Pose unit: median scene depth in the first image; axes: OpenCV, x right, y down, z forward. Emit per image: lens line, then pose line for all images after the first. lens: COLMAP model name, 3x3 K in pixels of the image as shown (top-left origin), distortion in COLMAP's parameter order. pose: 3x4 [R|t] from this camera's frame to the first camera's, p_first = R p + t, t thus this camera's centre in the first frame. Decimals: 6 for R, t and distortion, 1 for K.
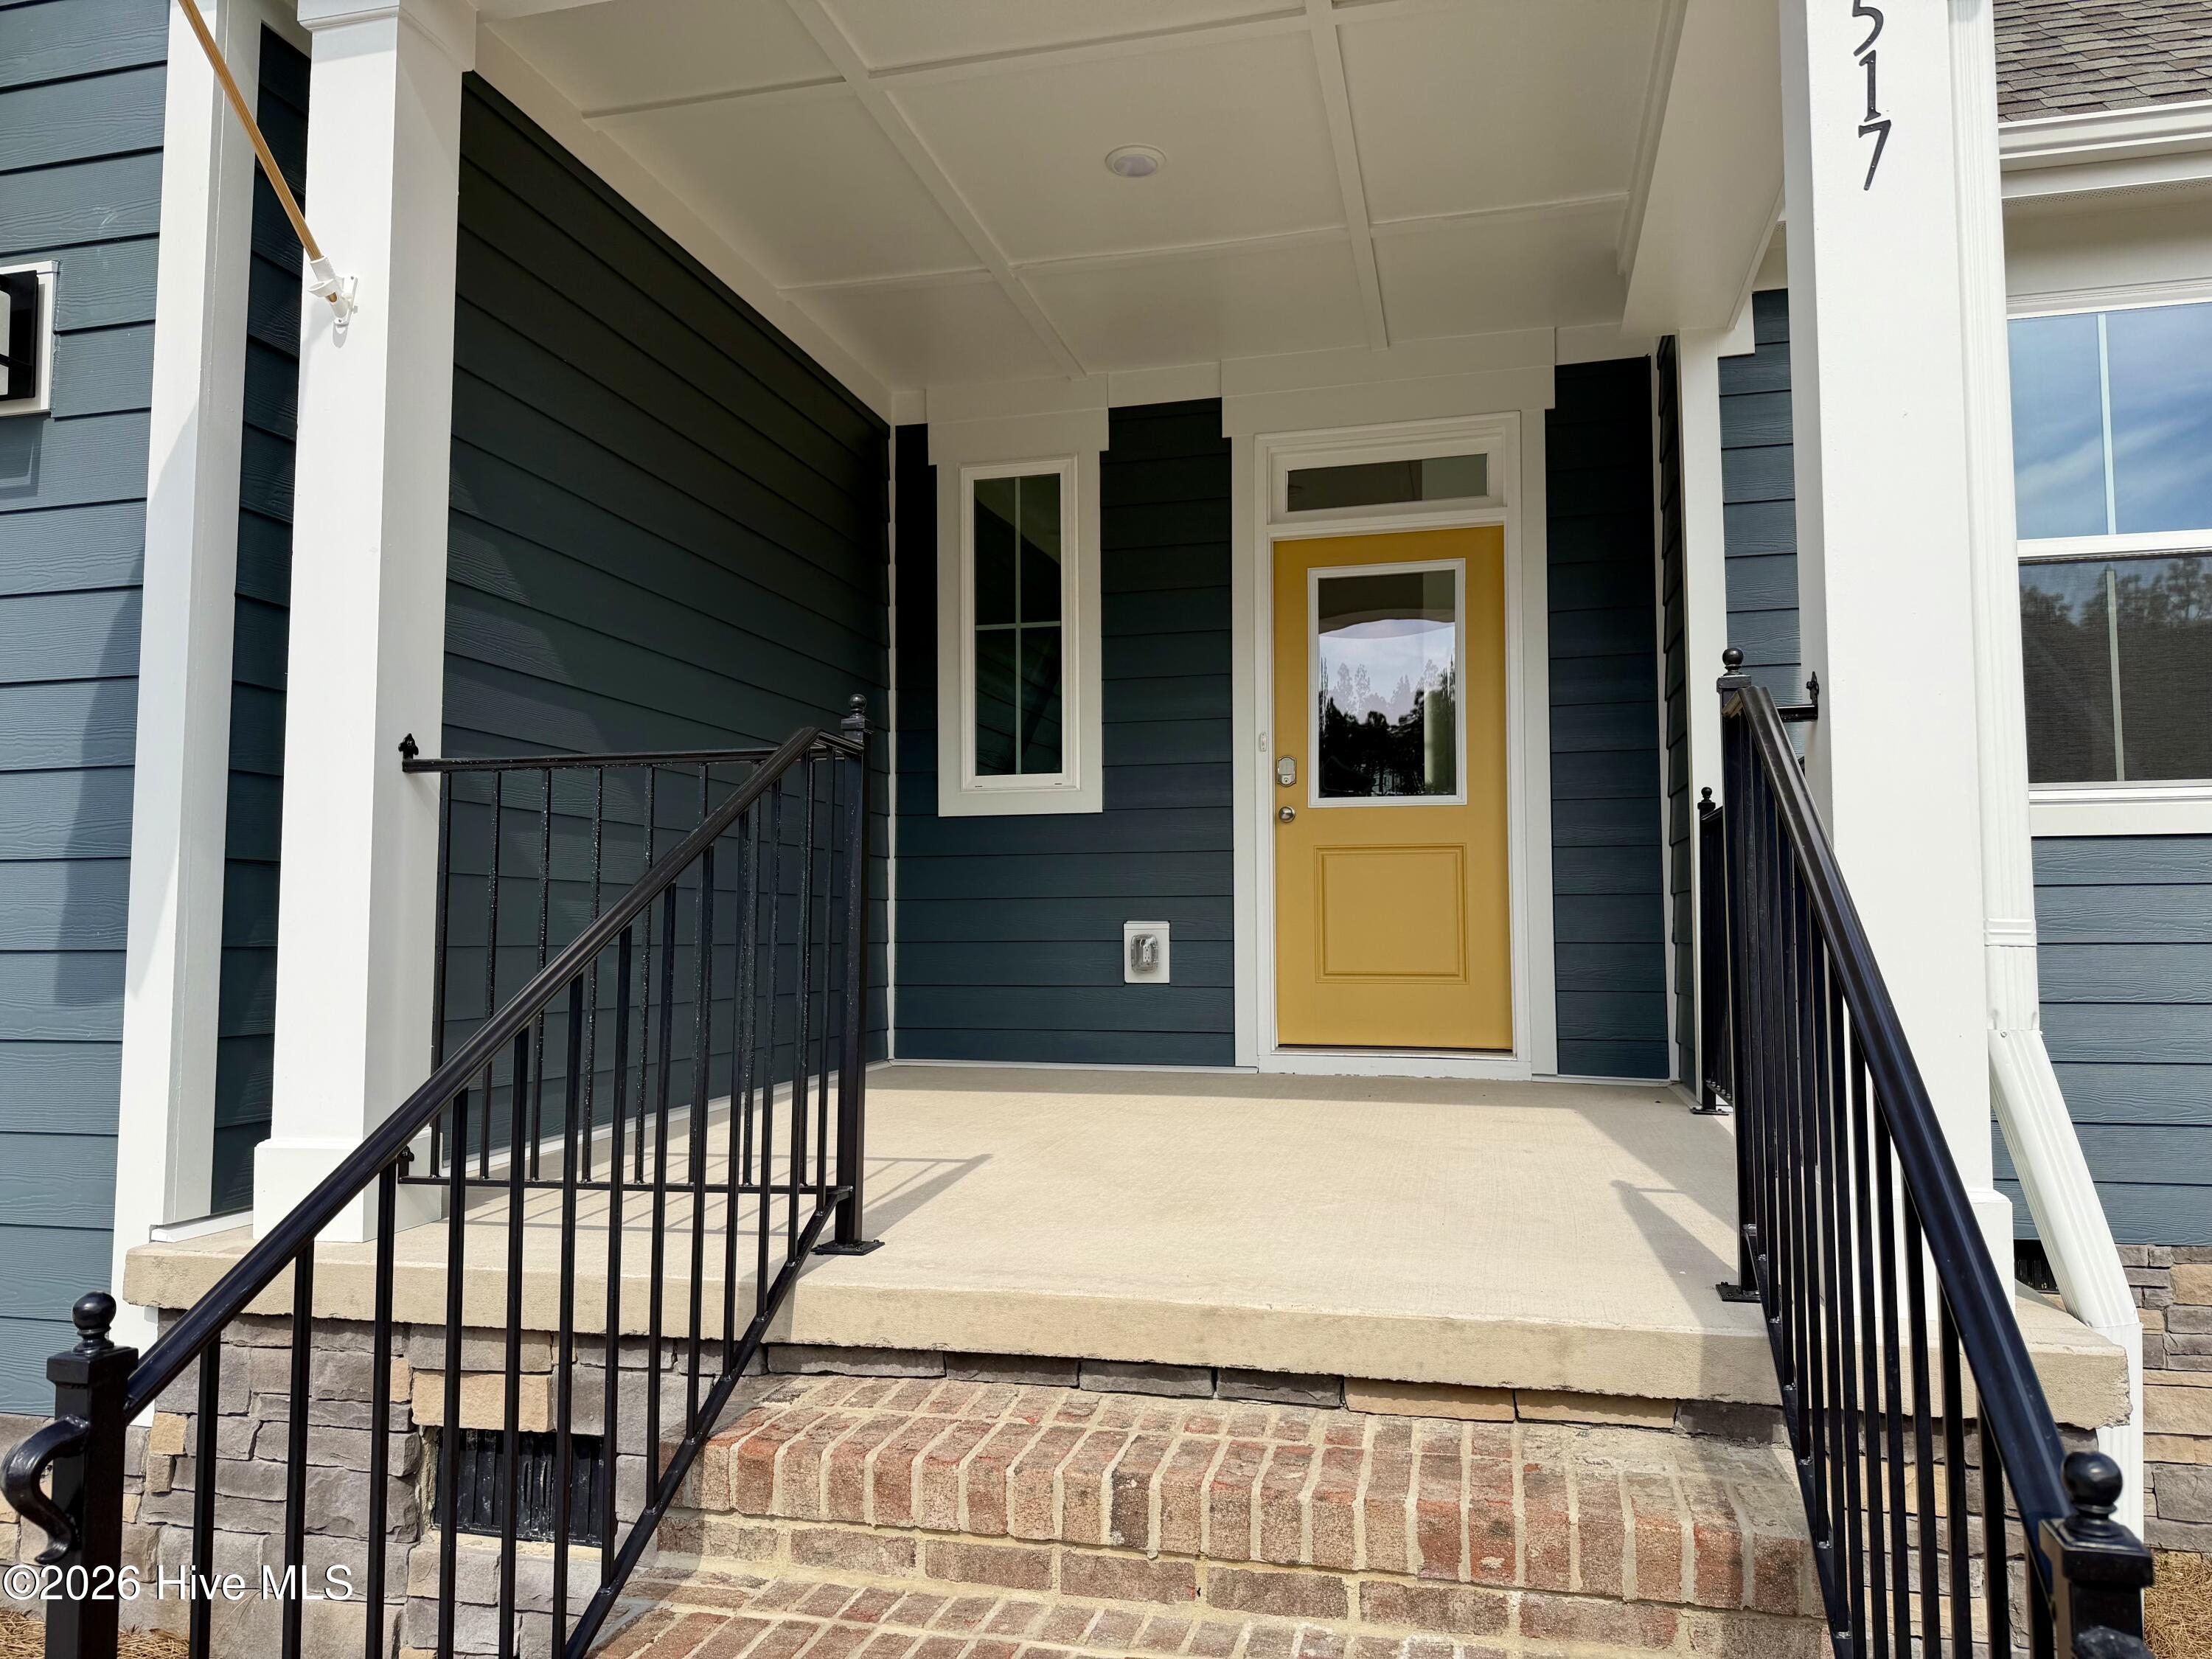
lens RADIAL K [[1531.9, 0, 1075.3], [0, 1531.9, 822.7], [0, 0, 1]] dist [0.083668, -0.128232]
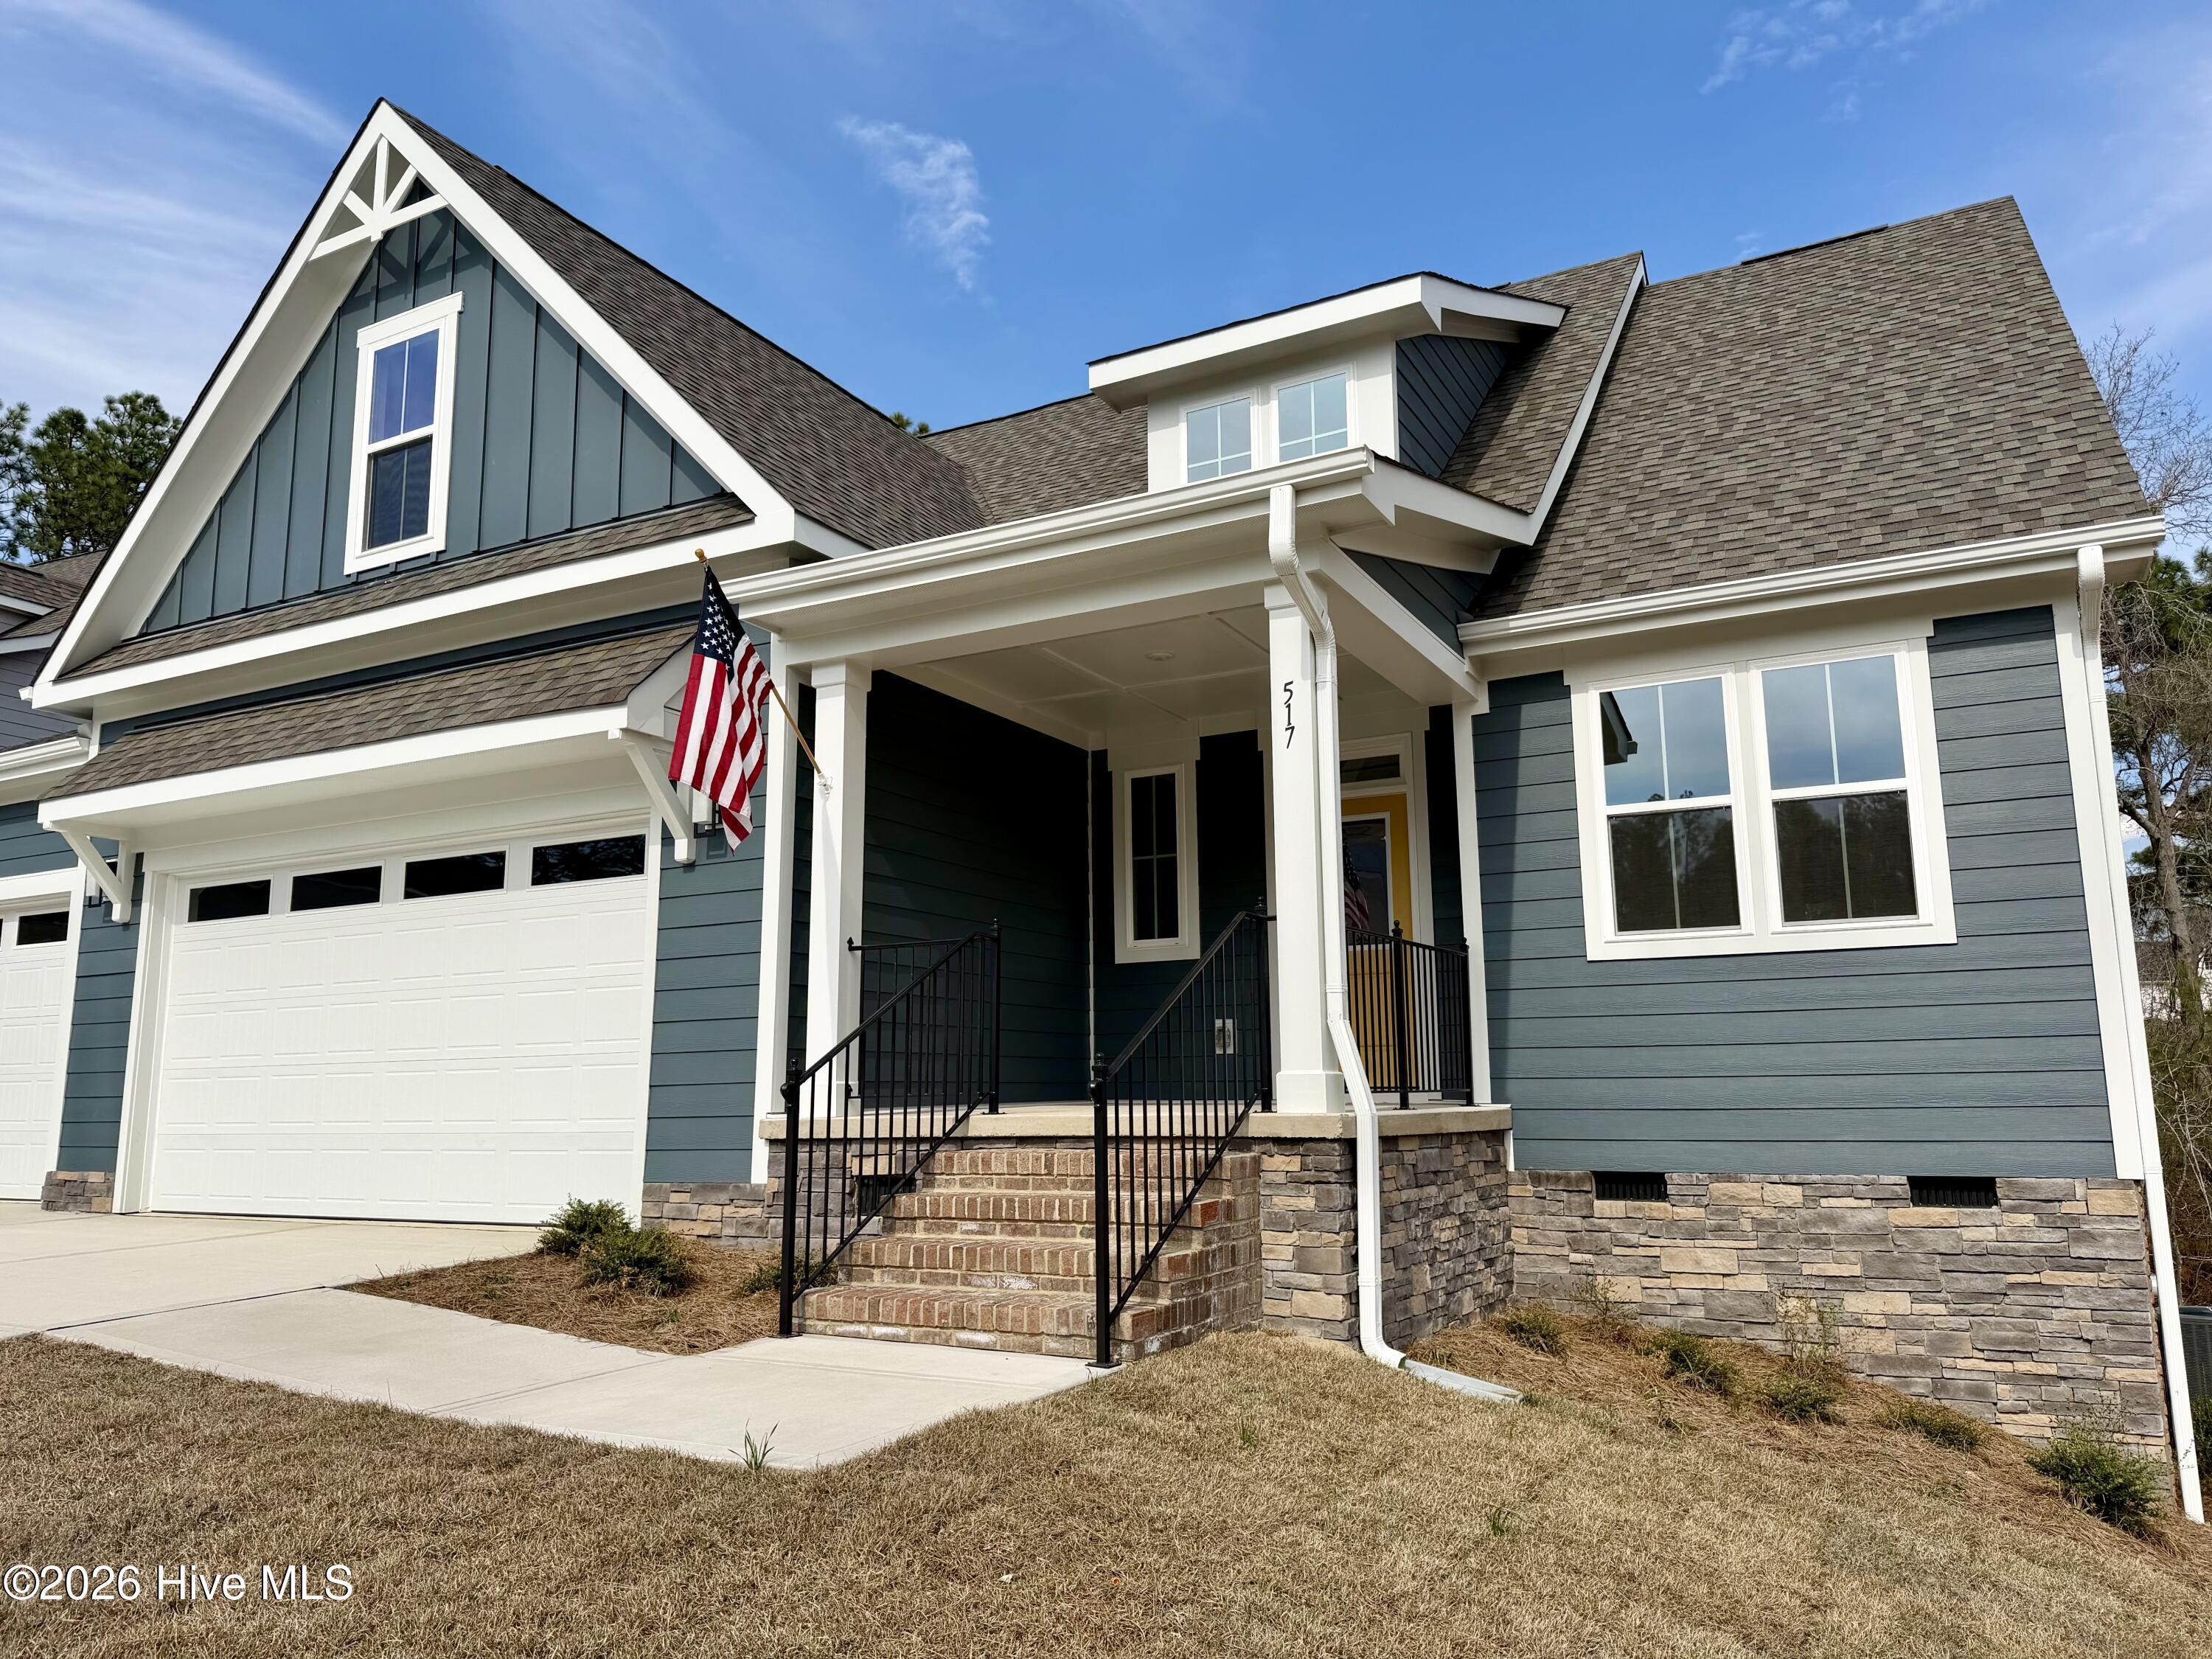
lens RADIAL K [[1531.9, 0, 1075.3], [0, 1531.9, 822.7], [0, 0, 1]] dist [0.083668, -0.128232]
pose [[0.966506, -0.049944, -0.251738, 0.446362], [0.024857, 0.994487, -0.101869, 0.019501], [0.255438, 0.092200, 0.962419, -1.053972]]
